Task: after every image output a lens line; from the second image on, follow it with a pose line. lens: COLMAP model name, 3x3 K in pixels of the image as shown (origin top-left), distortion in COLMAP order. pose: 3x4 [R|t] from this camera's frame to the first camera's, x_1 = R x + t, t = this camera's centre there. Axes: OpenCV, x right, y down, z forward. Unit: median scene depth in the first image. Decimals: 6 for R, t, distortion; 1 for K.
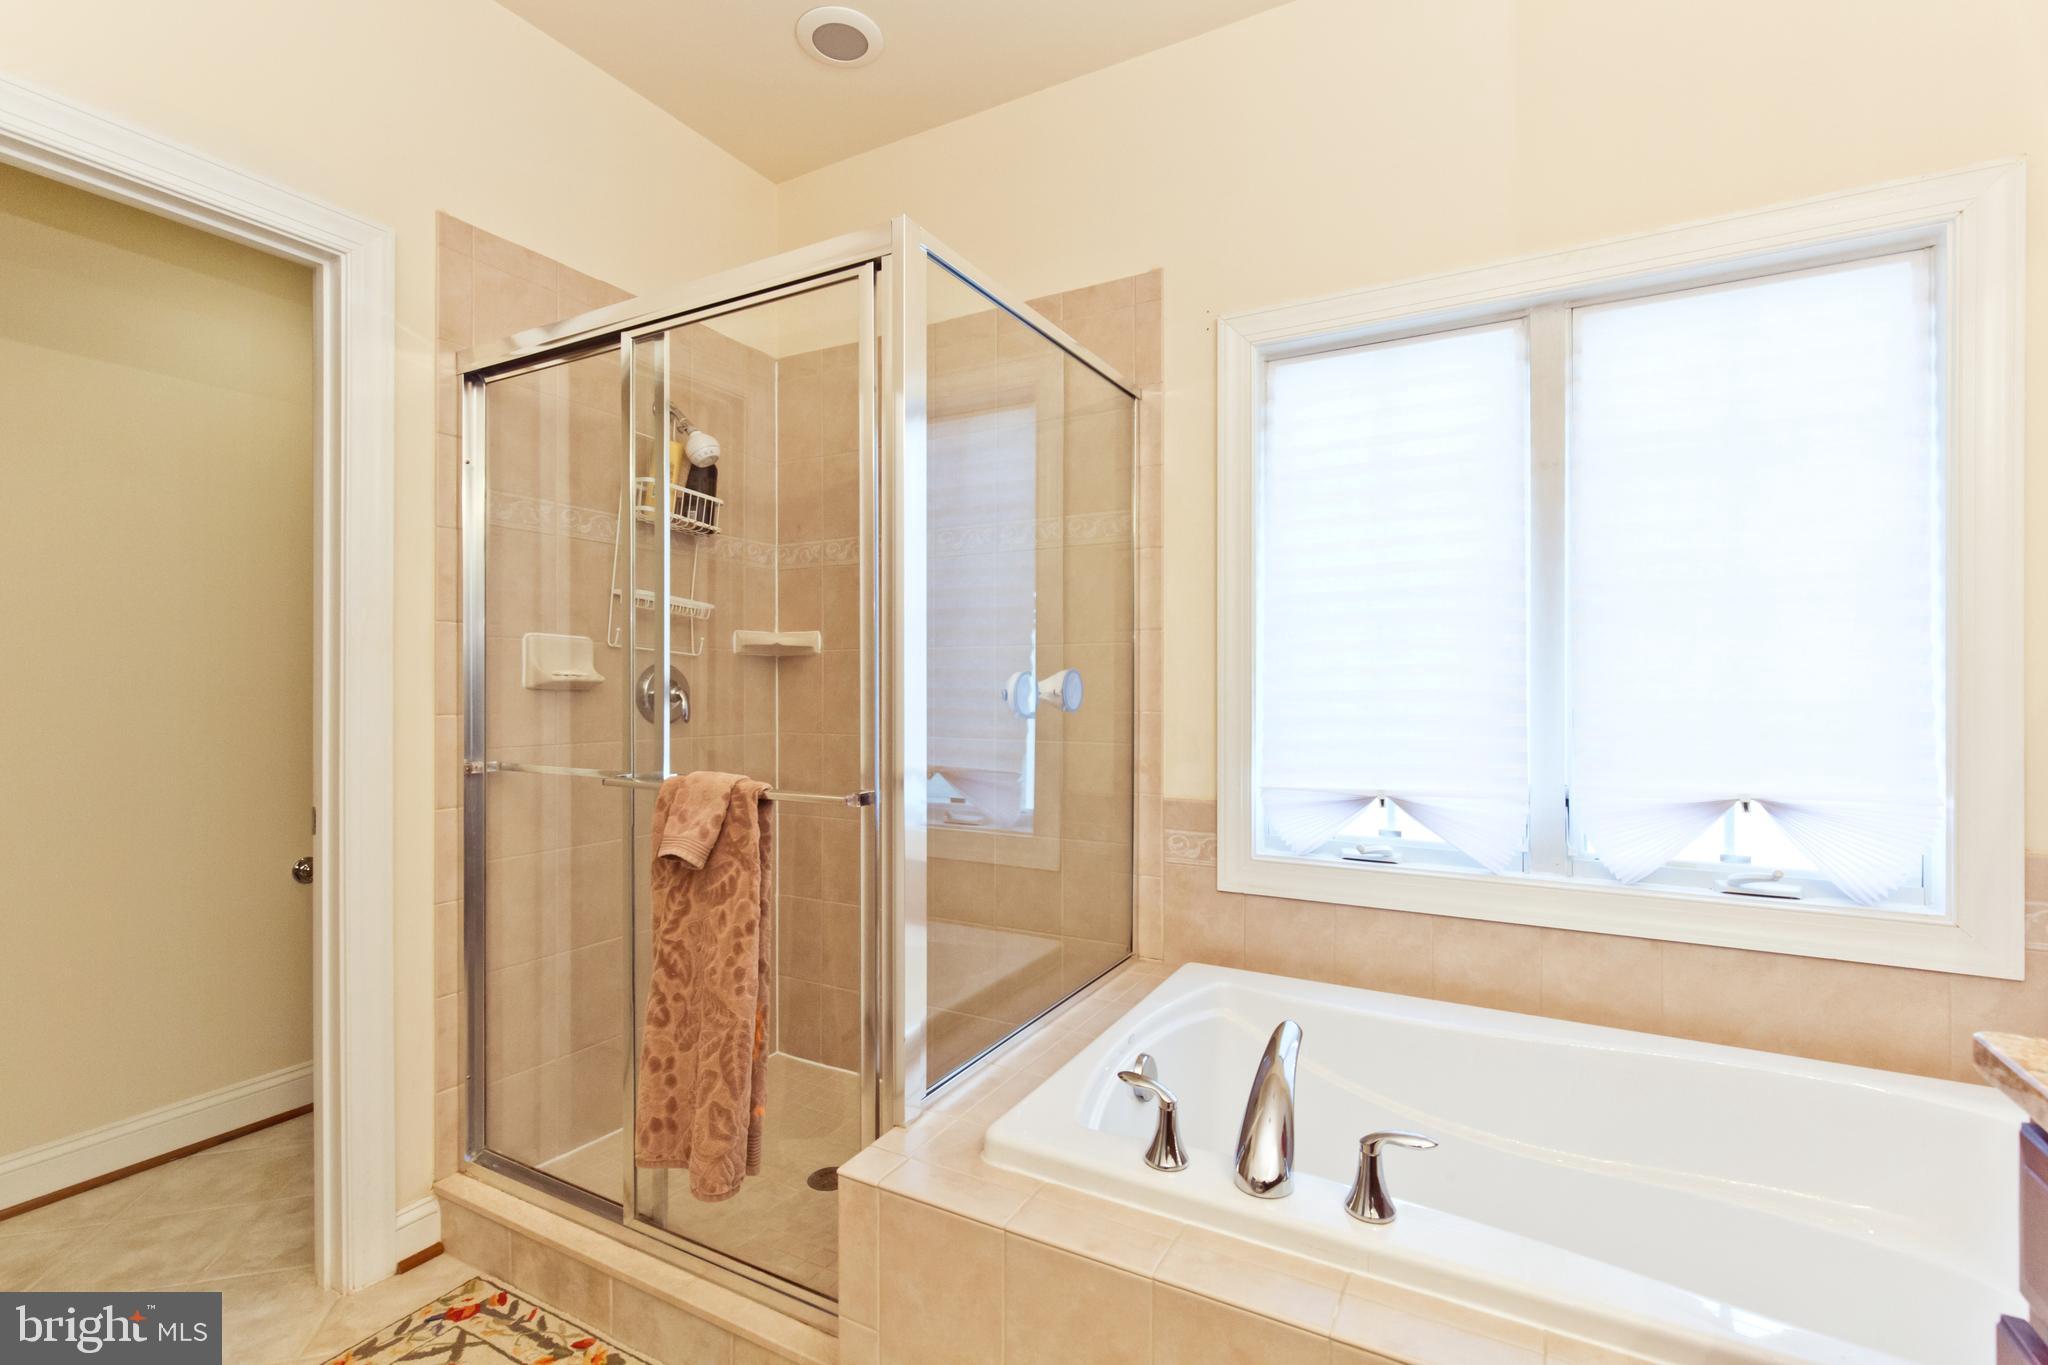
lens RADIAL K [[925.8, 0, 1024.0], [0, 925.8, 682.5], [0, 0, 1]] dist [0.008298, 0.000194]
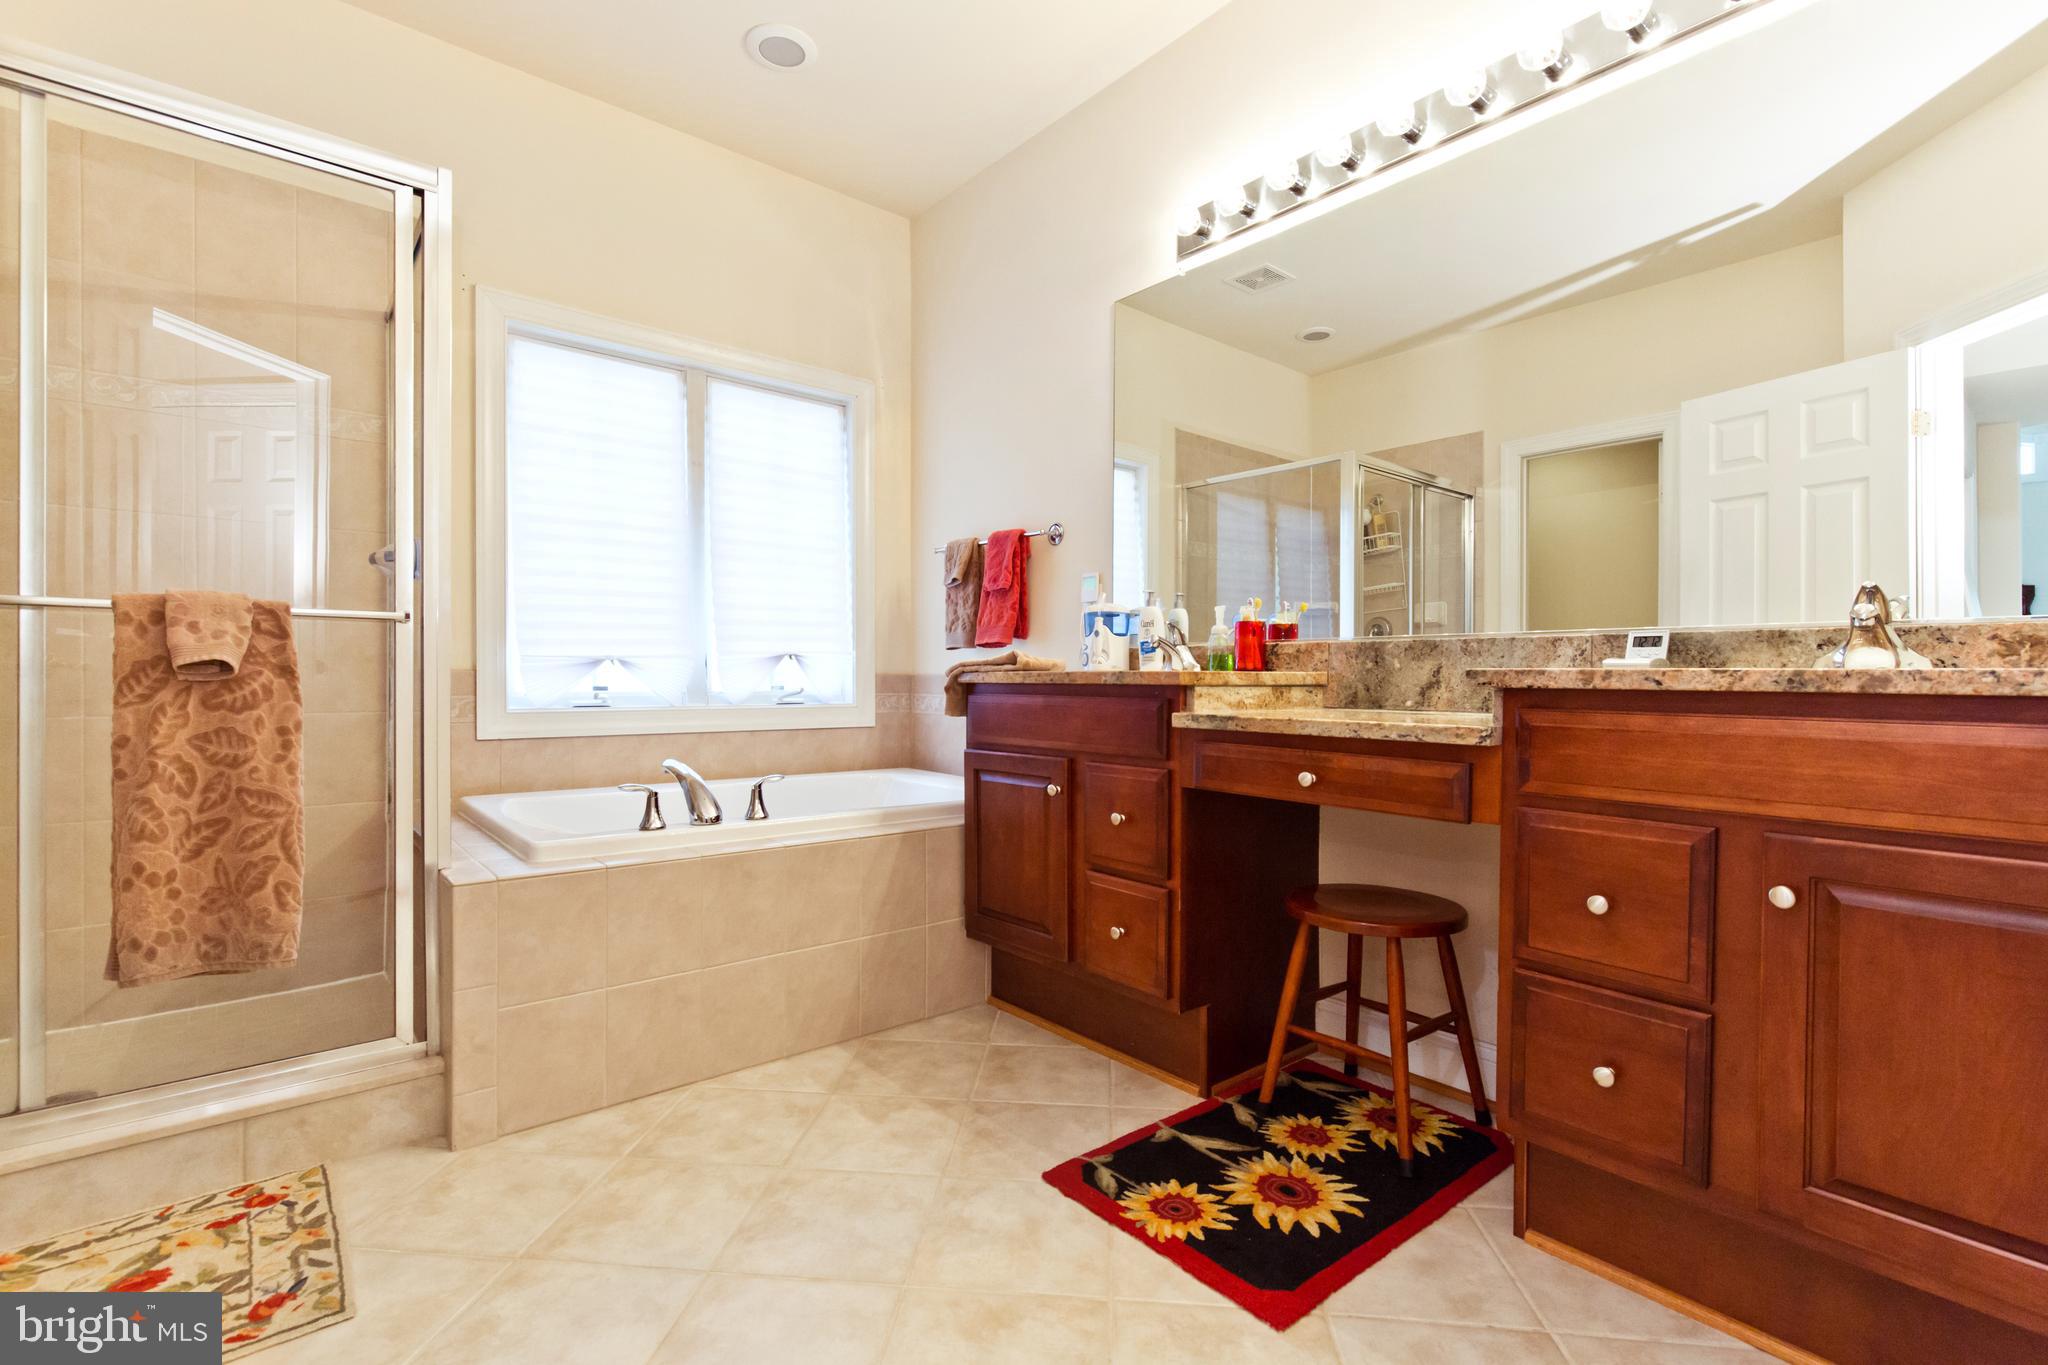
lens RADIAL K [[925.8, 0, 1024.0], [0, 925.8, 682.5], [0, 0, 1]] dist [0.008298, 0.000194]
pose [[0.359066, 0.000003, 0.933312, -0.982869], [-0.004201, 0.999990, 0.001613, 0.197286], [-0.933303, -0.004500, 0.359062, -0.205664]]
